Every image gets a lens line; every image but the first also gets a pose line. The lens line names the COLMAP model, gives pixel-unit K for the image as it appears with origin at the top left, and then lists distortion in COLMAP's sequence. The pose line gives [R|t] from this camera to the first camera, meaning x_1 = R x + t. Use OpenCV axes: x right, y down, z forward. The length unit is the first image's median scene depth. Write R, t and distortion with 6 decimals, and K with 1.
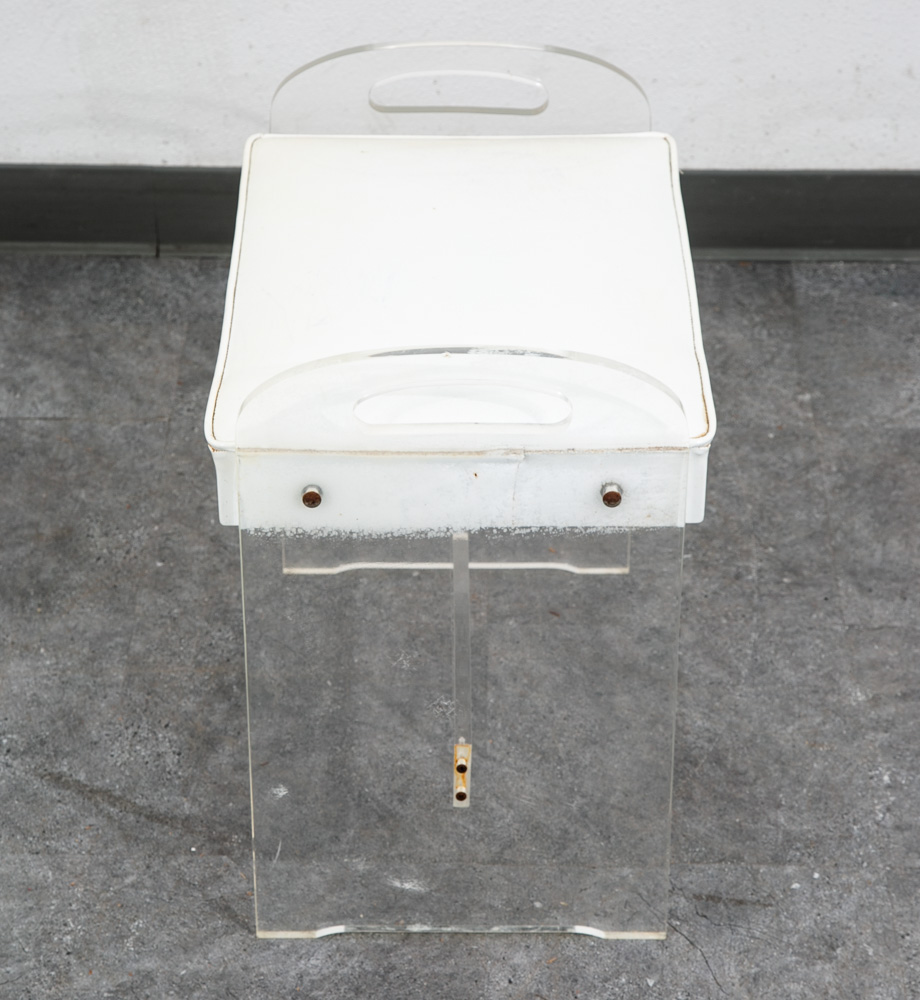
lens RADIAL K [[2849.2, 0, 452.3], [0, 2849.2, 461.1], [0, 0, 1]] dist [0.305120, 0.000000]
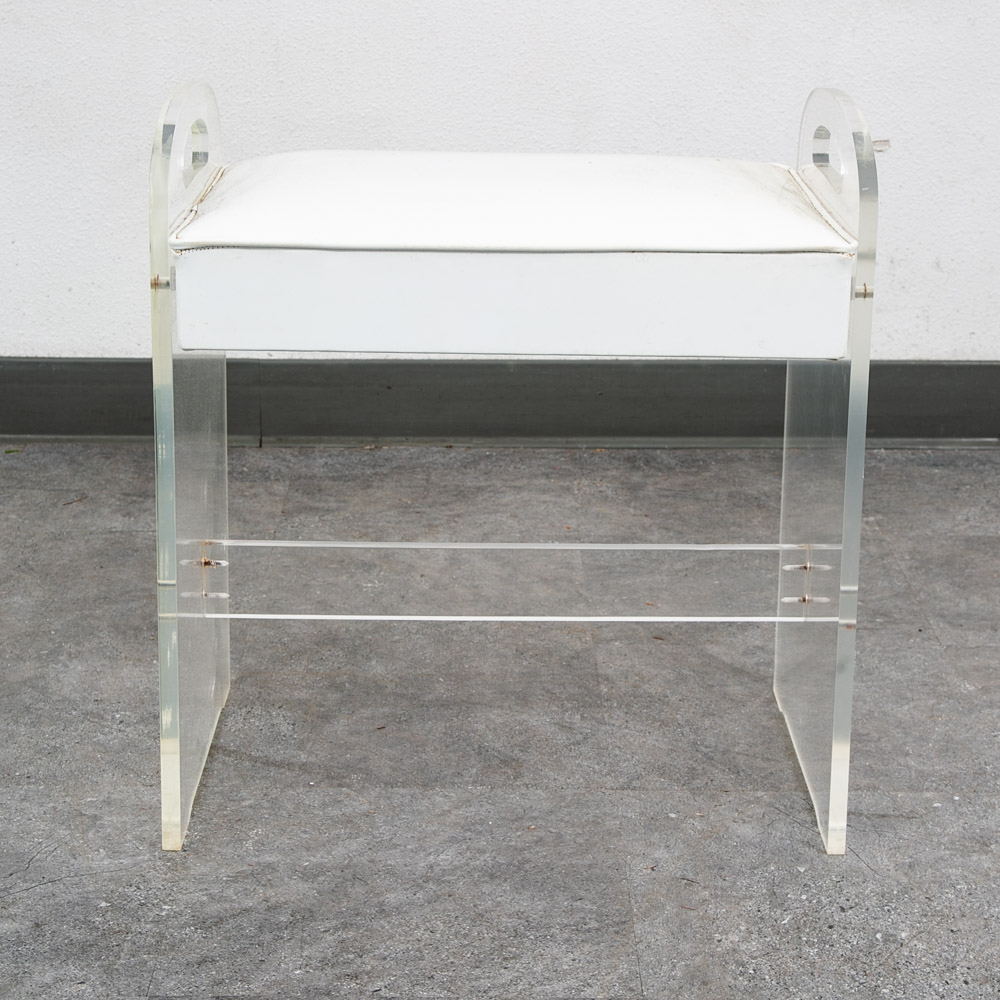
lens RADIAL K [[2216.0, 0, 492.3], [0, 2216.0, 524.8], [0, 0, 1]] dist [0.080173, 0.000000]
pose [[0.999674, -0.001666, 0.025466, -0.046021], [0.008663, 0.960770, -0.277209, 0.247173], [-0.024005, 0.277340, 0.960472, 0.244293]]
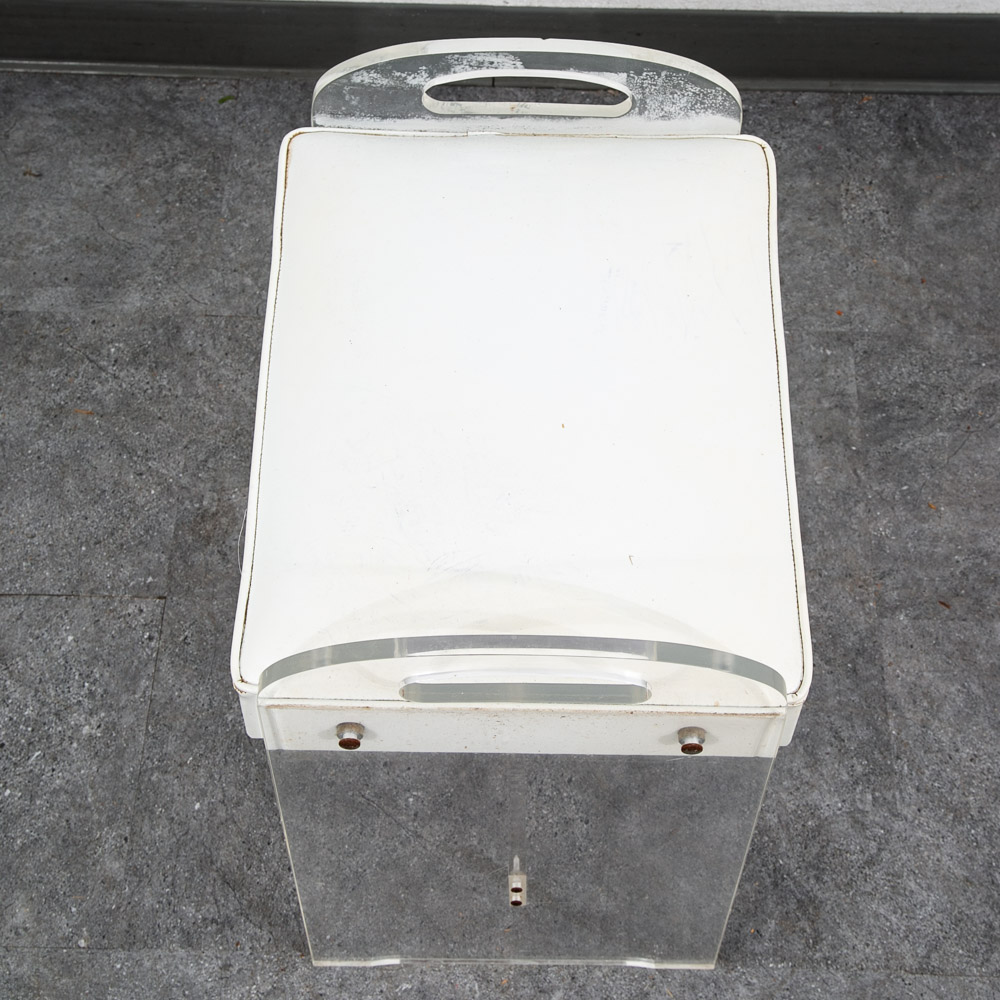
lens RADIAL K [[1840.8, 0, 501.5], [0, 1840.8, 455.6], [0, 0, 1]] dist [0.060000, 0.000000]
pose [[0.999939, 0.009846, -0.005090, -0.122081], [-0.007126, 0.922831, 0.385140, -0.256415], [0.008489, -0.385080, 0.922844, 0.454717]]
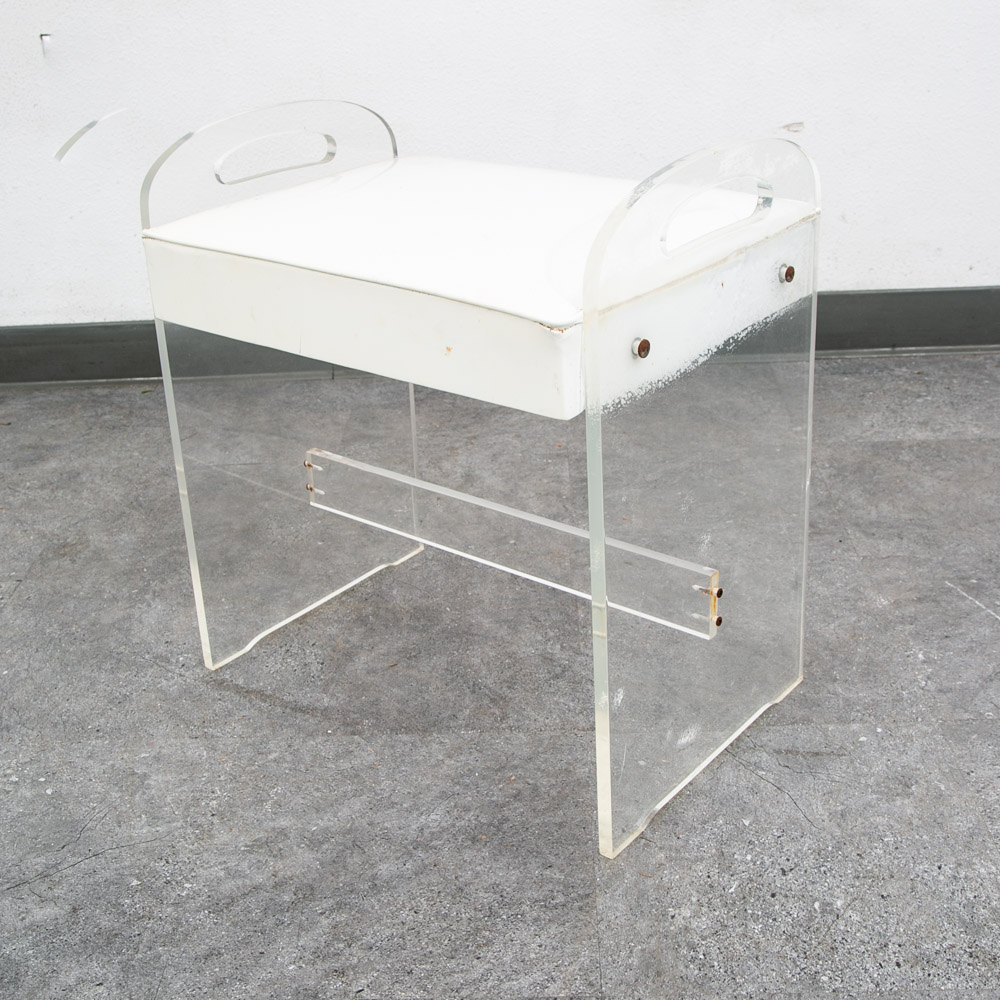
lens RADIAL K [[1339.3, 0, 486.7], [0, 1339.3, 467.8], [0, 0, 1]] dist [-0.036753, 0.000000]
pose [[0.998592, -0.043101, -0.030916, -0.006146], [0.037083, 0.984035, -0.174068, 0.120831], [0.037925, 0.172677, 0.984248, 0.437107]]
